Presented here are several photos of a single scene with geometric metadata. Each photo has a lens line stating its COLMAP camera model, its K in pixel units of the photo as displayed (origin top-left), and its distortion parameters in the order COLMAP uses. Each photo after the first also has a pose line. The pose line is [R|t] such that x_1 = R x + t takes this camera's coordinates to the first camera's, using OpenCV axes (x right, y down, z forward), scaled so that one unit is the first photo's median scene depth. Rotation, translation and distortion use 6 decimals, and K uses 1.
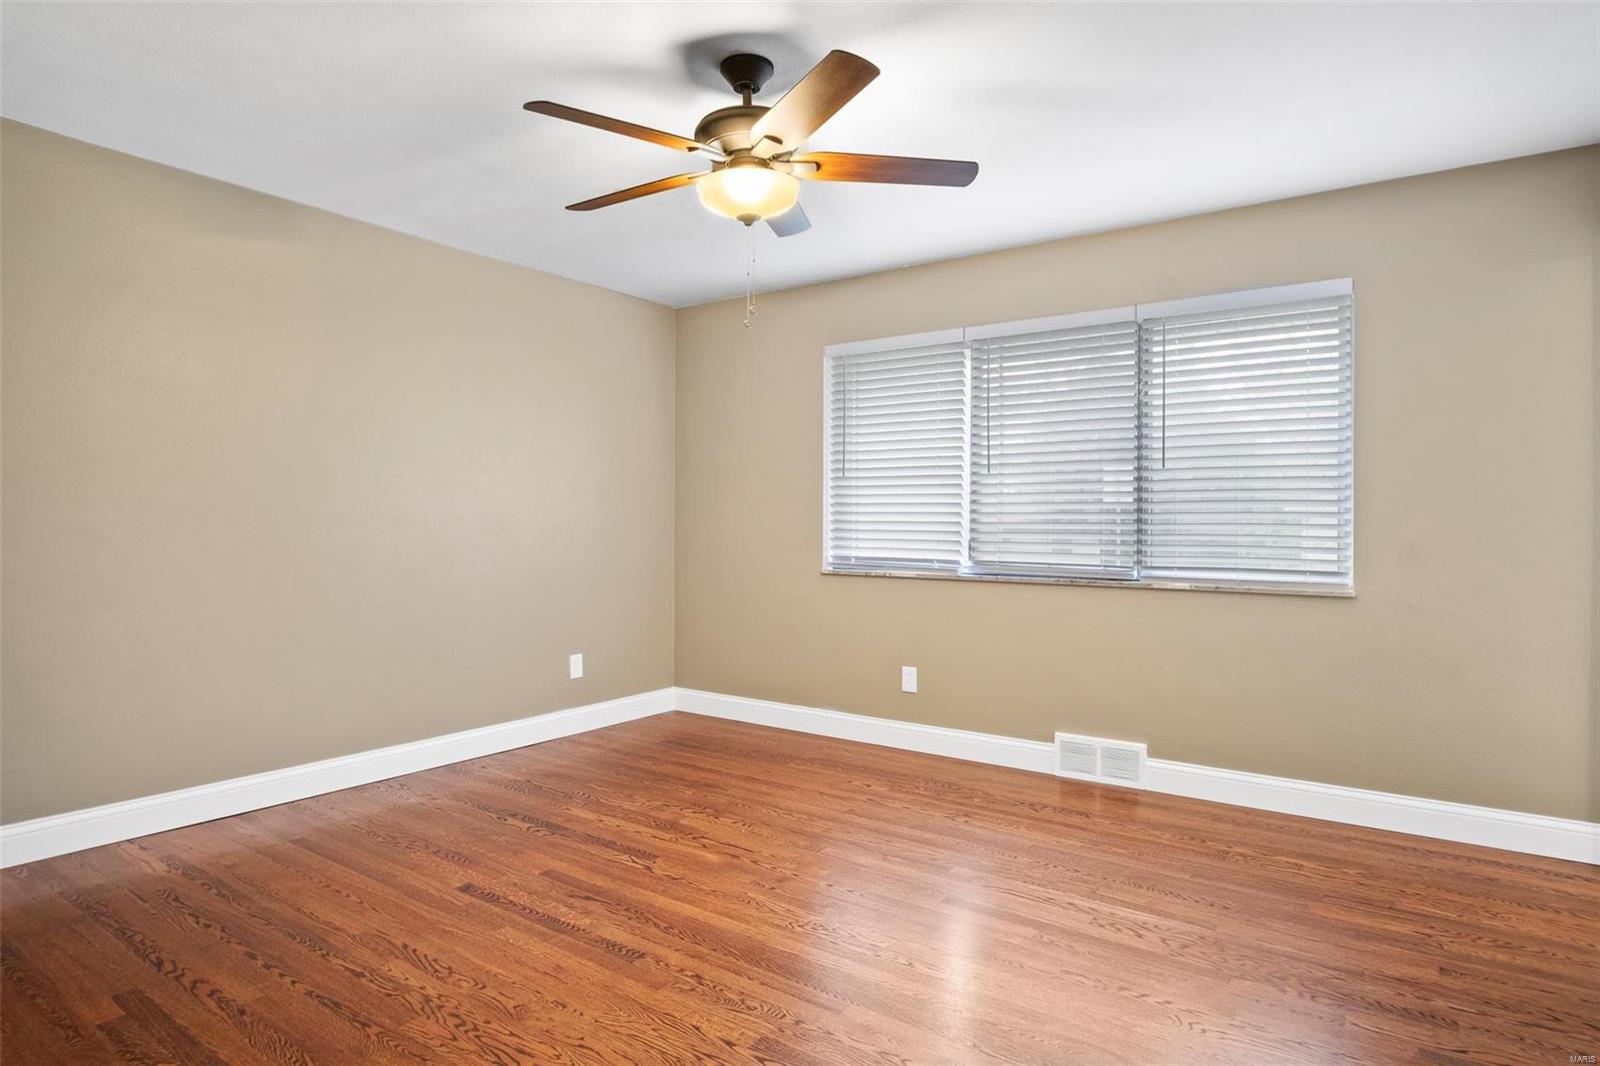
lens RADIAL K [[877.6, 0, 796.6], [0, 877.6, 528.3], [0, 0, 1]] dist [-0.032430, 0.007919]
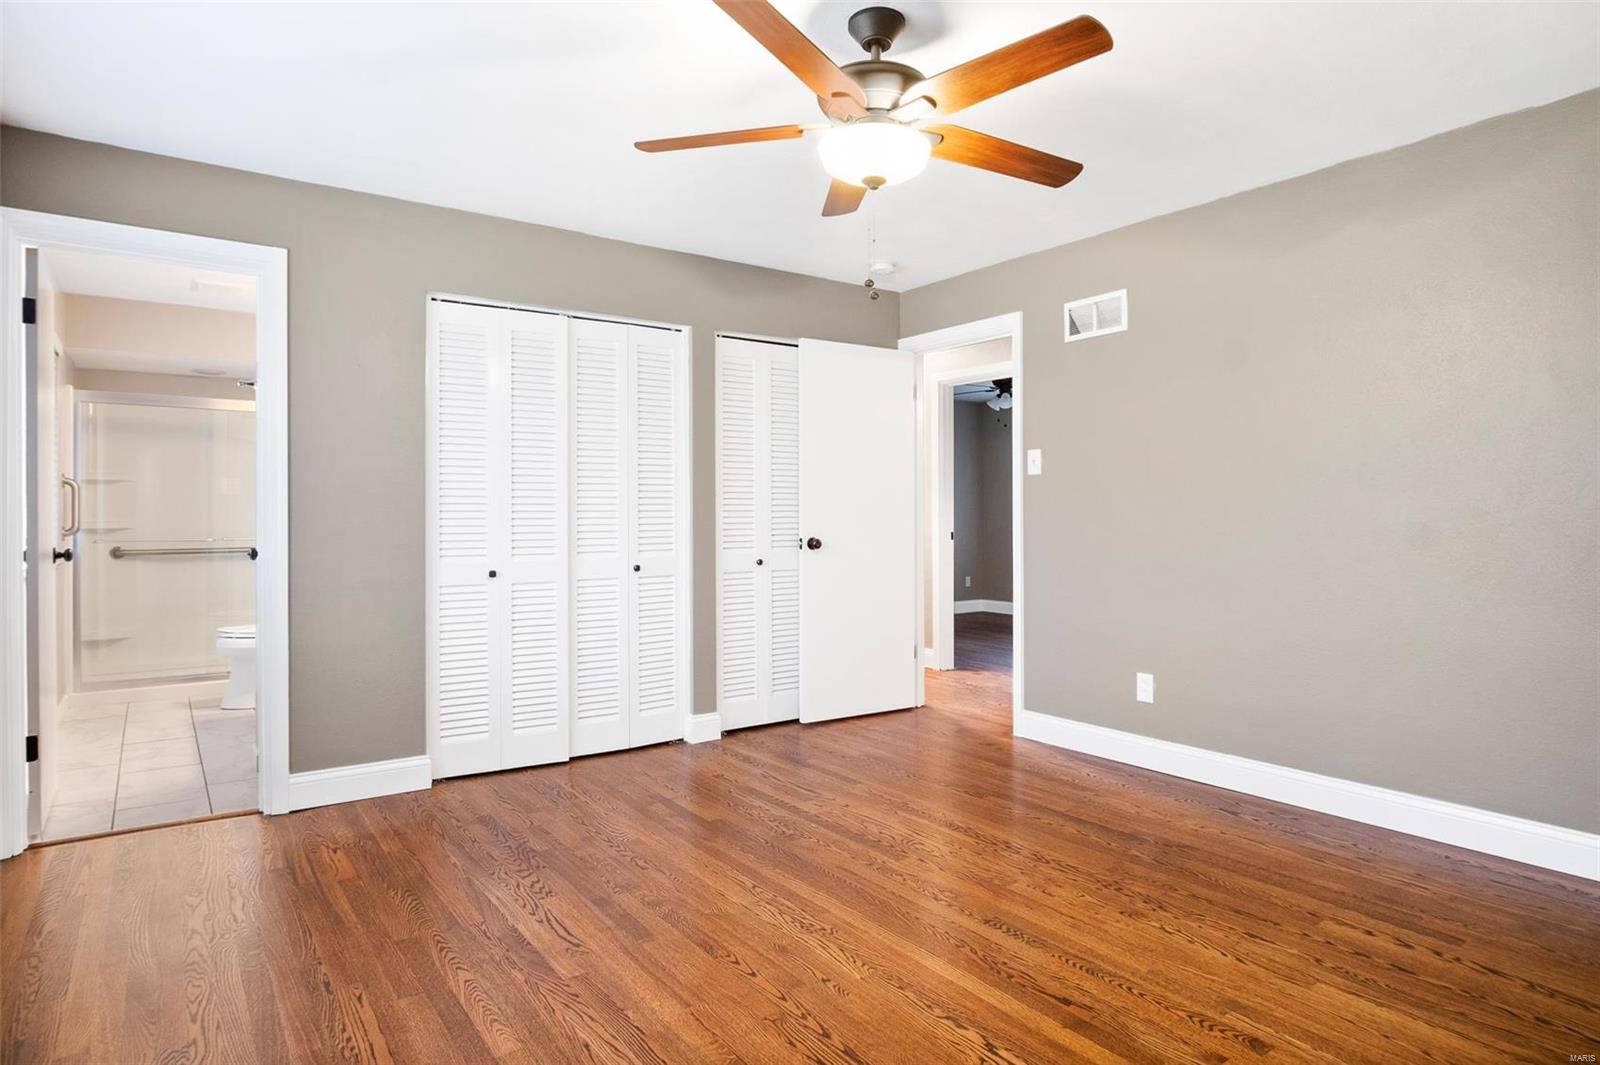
lens RADIAL K [[877.6, 0, 796.6], [0, 877.6, 527.8], [0, 0, 1]] dist [-0.032430, 0.007919]
pose [[-0.944303, -0.007113, 0.329000, -0.276731], [-0.000941, 0.999821, 0.018914, -0.006890], [-0.329075, 0.017551, -0.944141, 1.875970]]
